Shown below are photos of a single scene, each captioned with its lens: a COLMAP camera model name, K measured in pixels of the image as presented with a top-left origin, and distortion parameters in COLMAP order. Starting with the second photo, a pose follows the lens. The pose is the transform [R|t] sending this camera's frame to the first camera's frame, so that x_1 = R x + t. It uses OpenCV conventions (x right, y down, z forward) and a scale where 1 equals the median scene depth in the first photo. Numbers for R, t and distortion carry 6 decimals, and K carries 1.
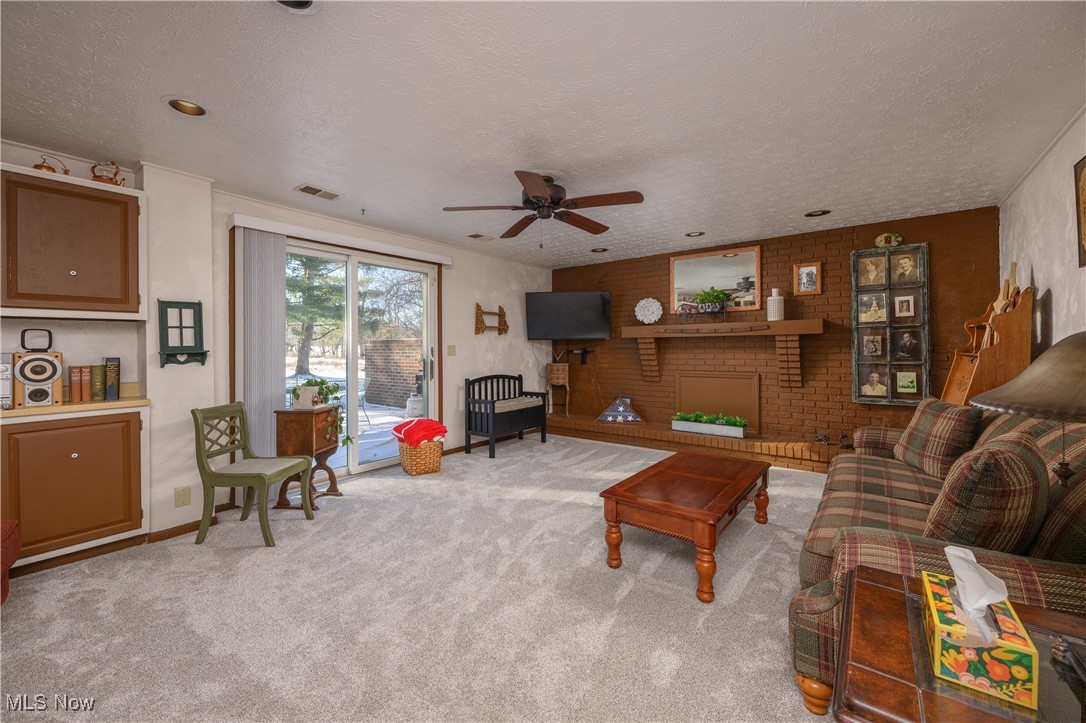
lens RADIAL K [[428.7, 0, 533.7], [0, 428.7, 347.0], [0, 0, 1]] dist [-0.000652, 0.000223]
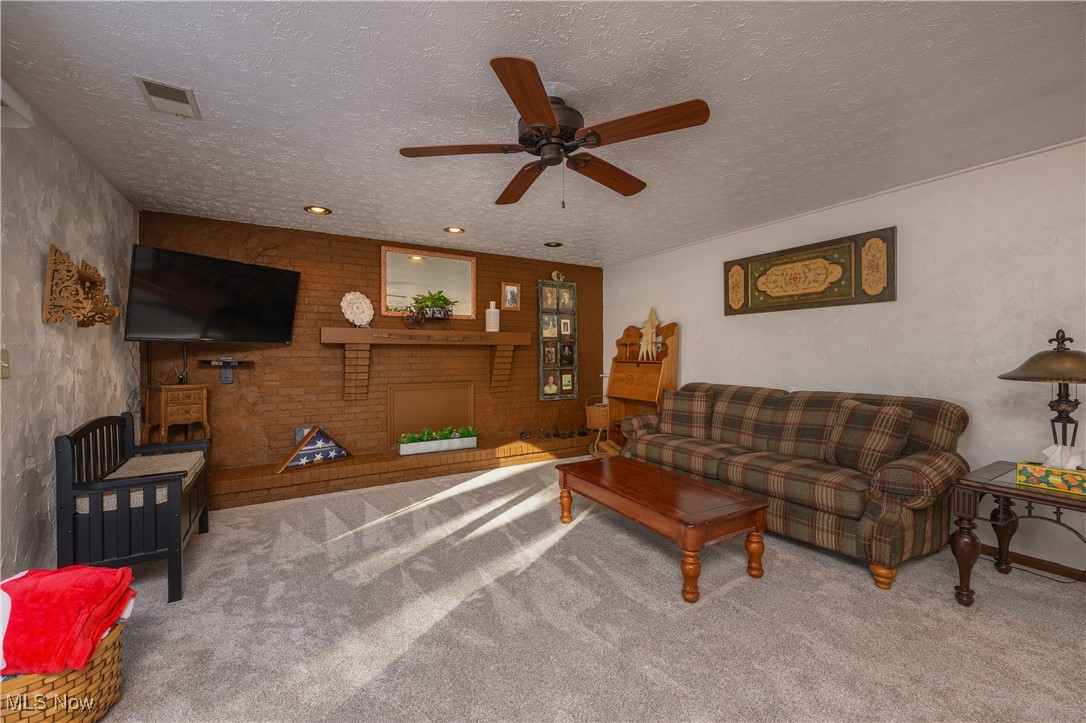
lens RADIAL K [[428.7, 0, 539.8], [0, 428.7, 359.8], [0, 0, 1]] dist [-0.000652, 0.000223]
pose [[0.373555, -0.004913, 0.927595, -0.417314], [-0.002372, 0.999978, 0.006252, 0.002010], [-0.927605, -0.004536, 0.373535, 0.531407]]
